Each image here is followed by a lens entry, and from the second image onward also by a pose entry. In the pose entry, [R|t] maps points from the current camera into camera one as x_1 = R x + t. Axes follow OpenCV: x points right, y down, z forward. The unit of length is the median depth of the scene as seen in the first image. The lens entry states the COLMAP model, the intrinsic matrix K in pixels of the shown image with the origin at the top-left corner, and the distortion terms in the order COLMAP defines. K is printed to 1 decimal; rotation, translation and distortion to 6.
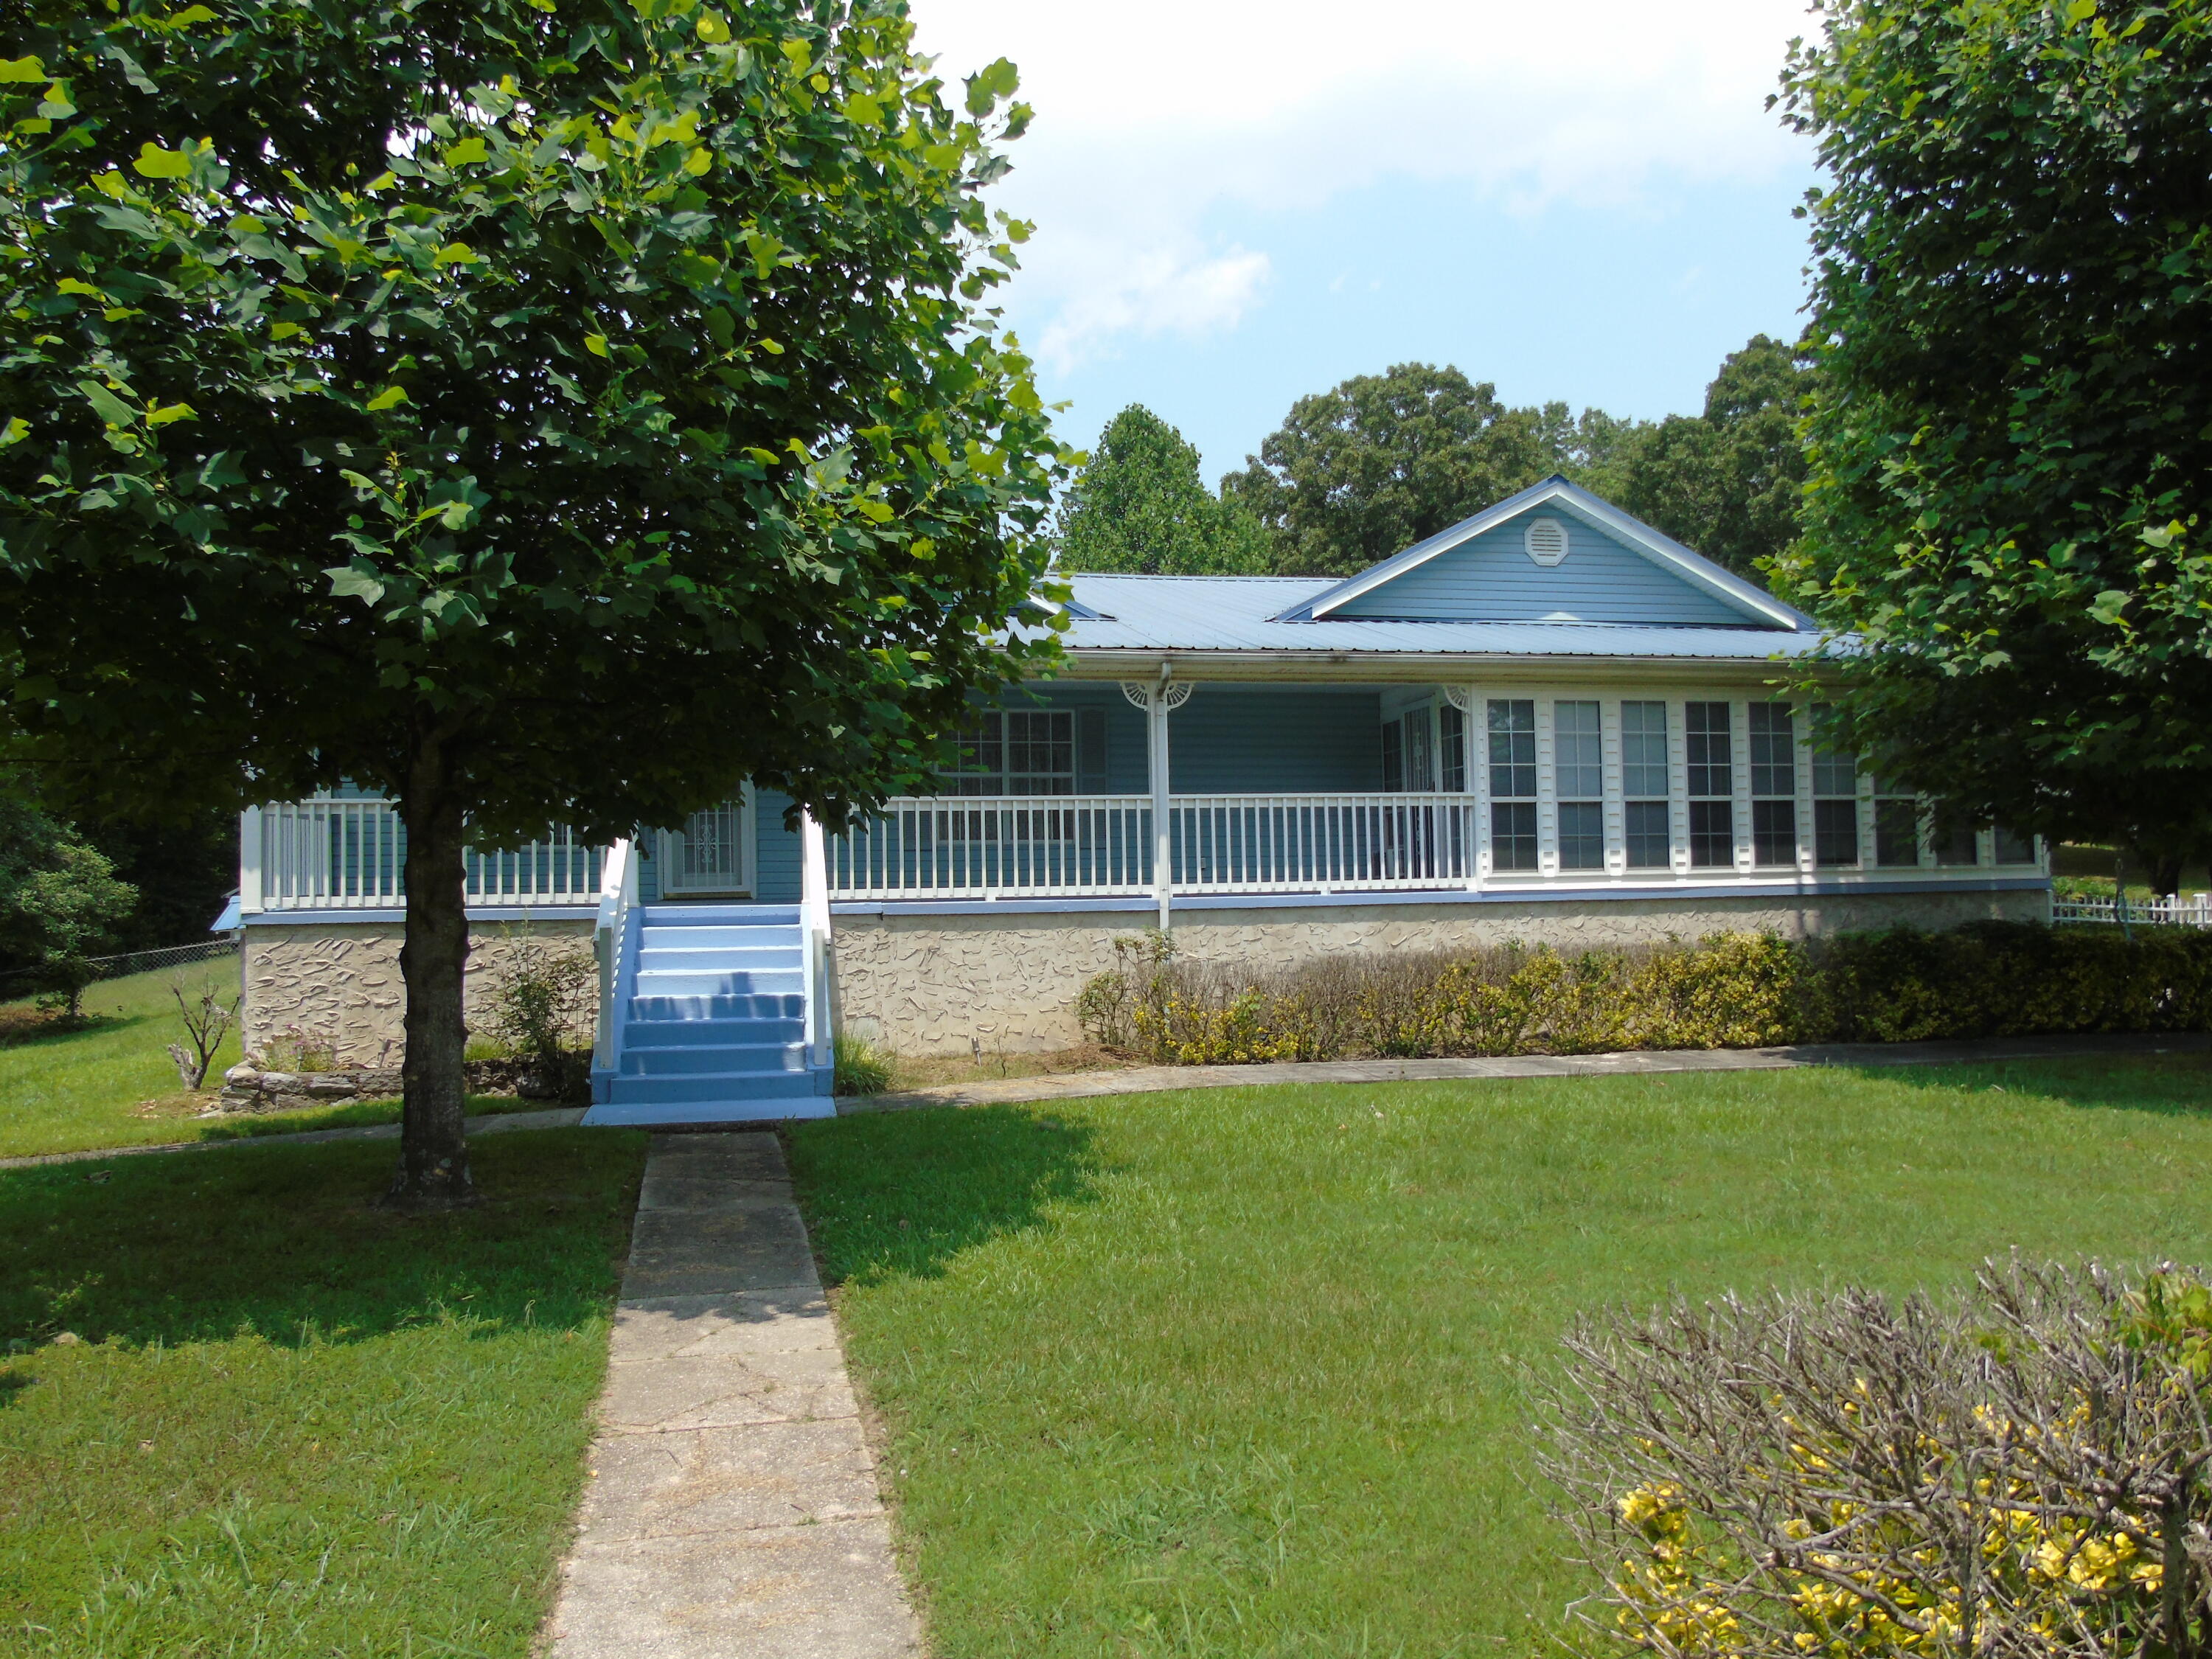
lens RADIAL K [[1620.0, 0, 1118.4], [0, 1620.0, 826.2], [0, 0, 1]] dist [0.007357, -0.016357]
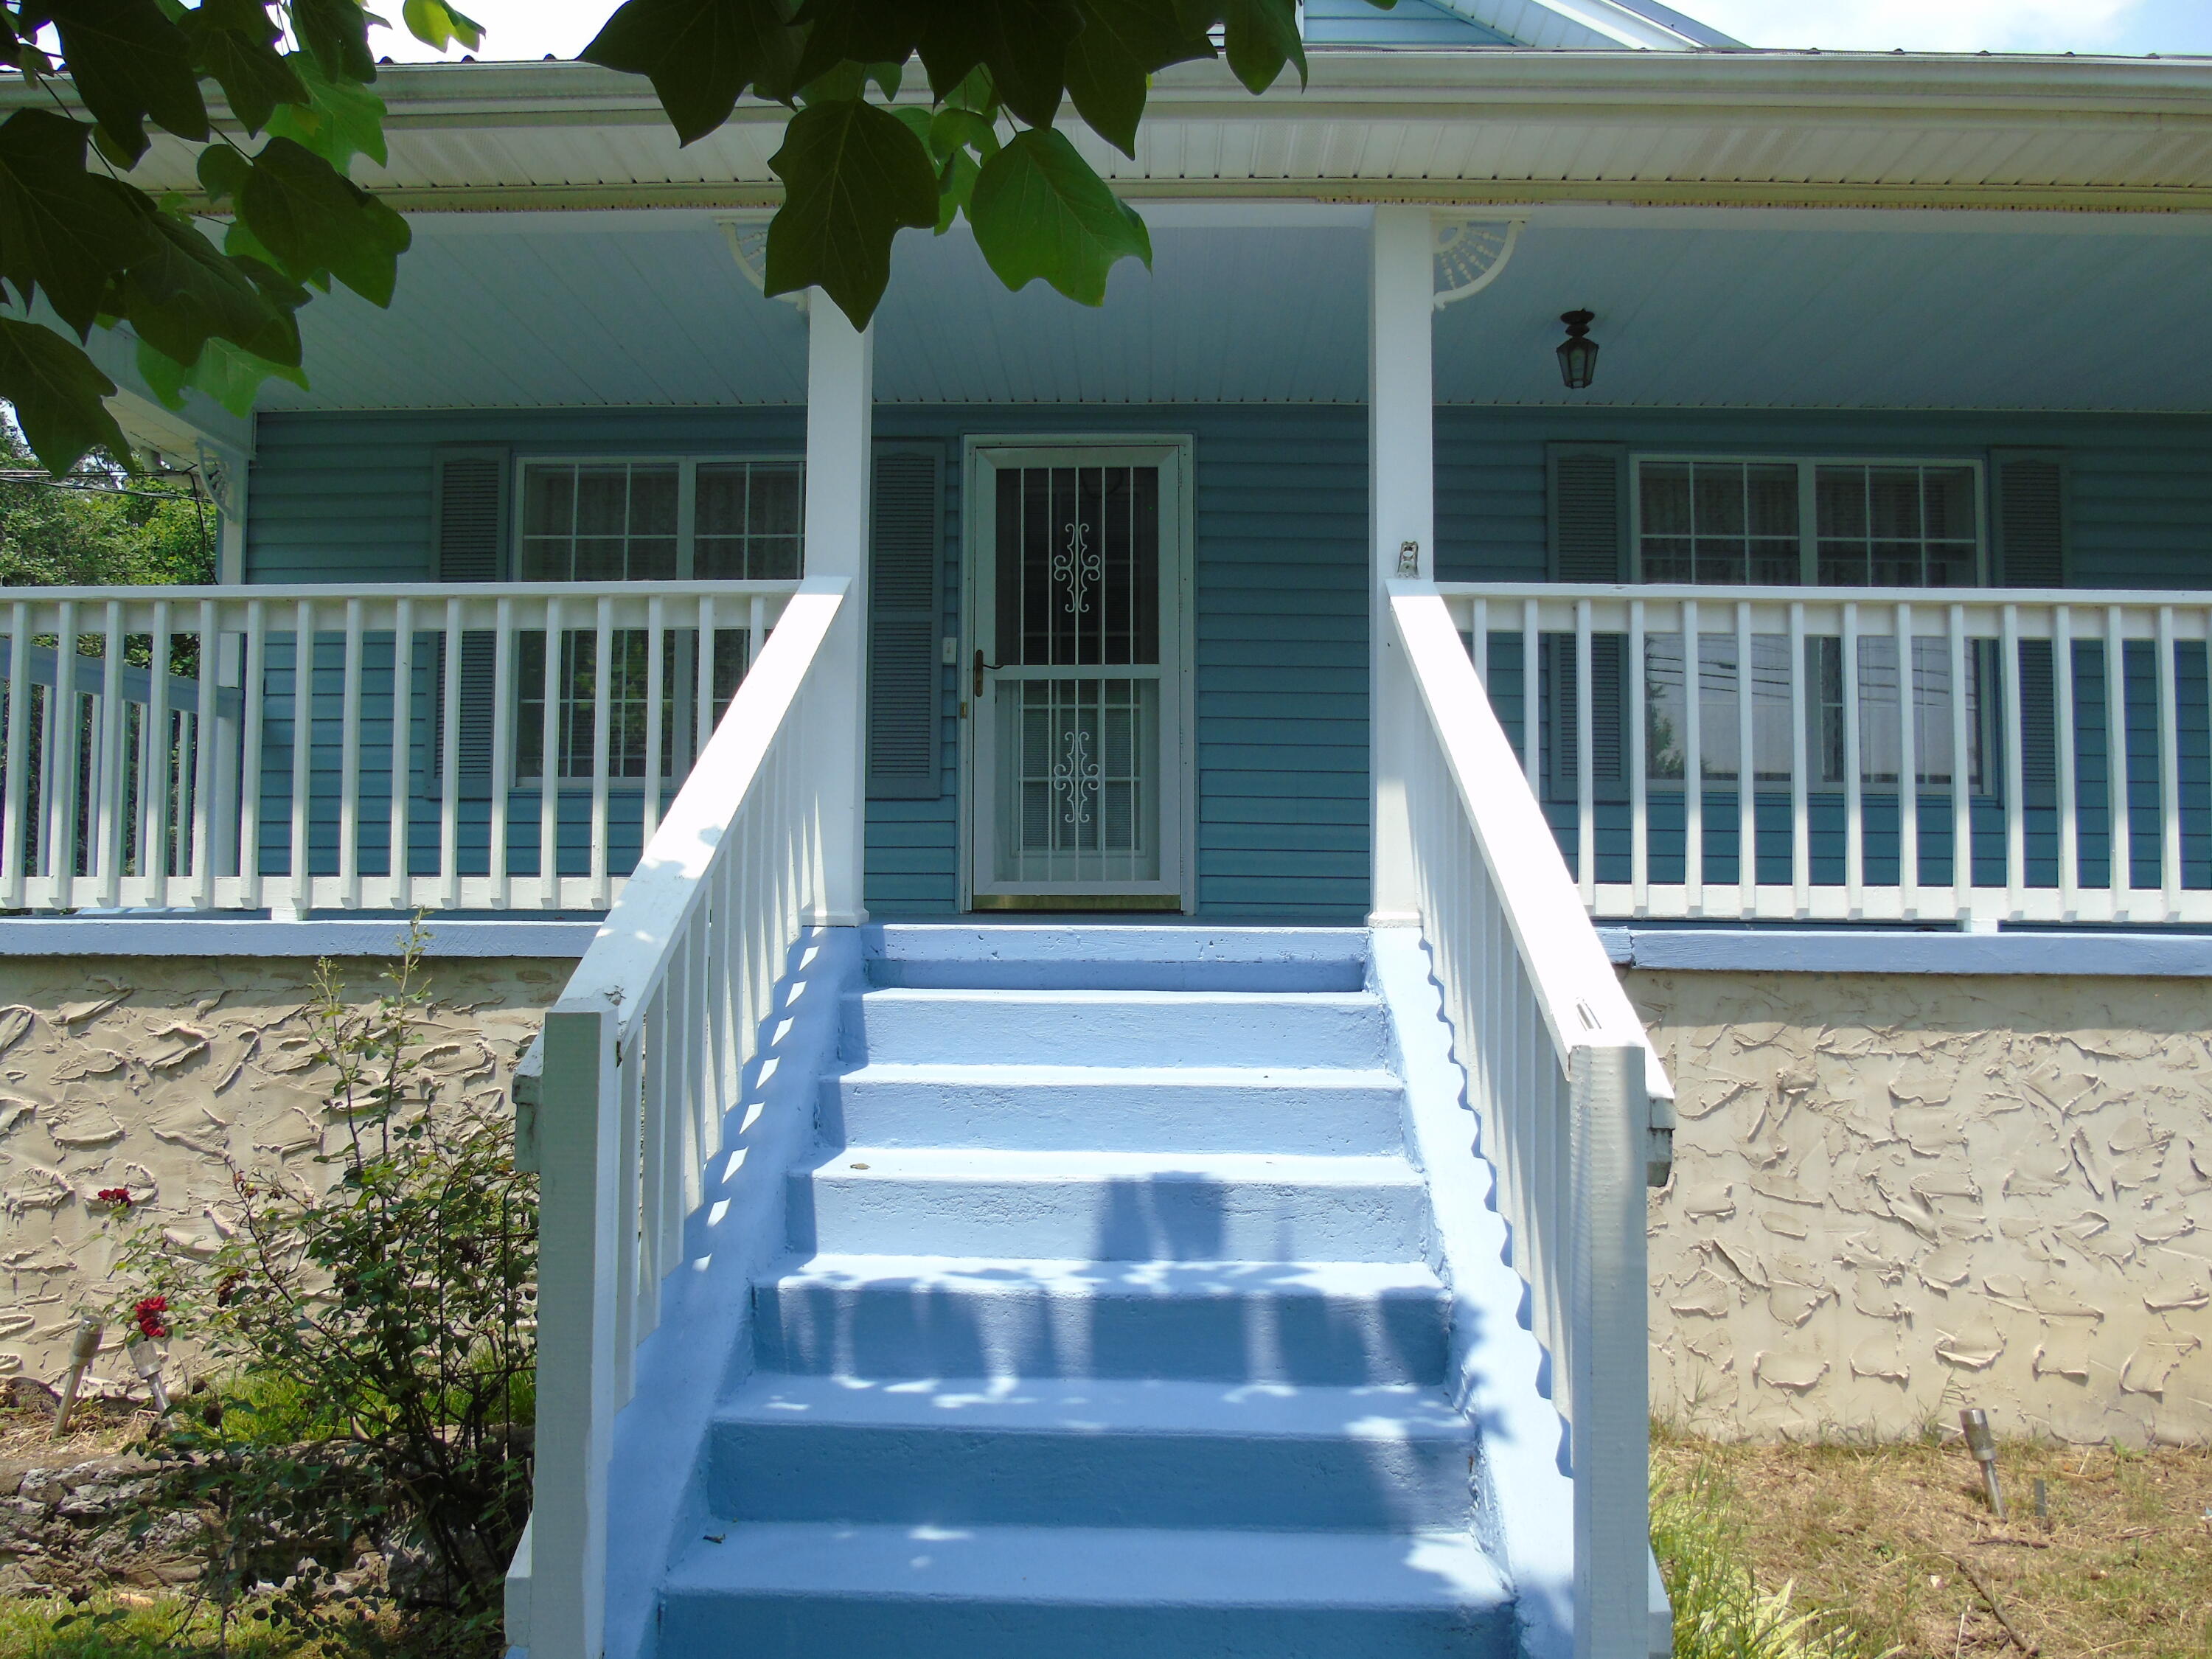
lens RADIAL K [[1620.0, 0, 1102.9], [0, 1620.0, 823.8], [0, 0, 1]] dist [0.007357, -0.016357]
pose [[0.975225, 0.007852, -0.221075, -0.172069], [-0.013494, 0.999620, -0.024022, 0.035330], [0.220803, 0.026410, 0.974961, 0.665617]]
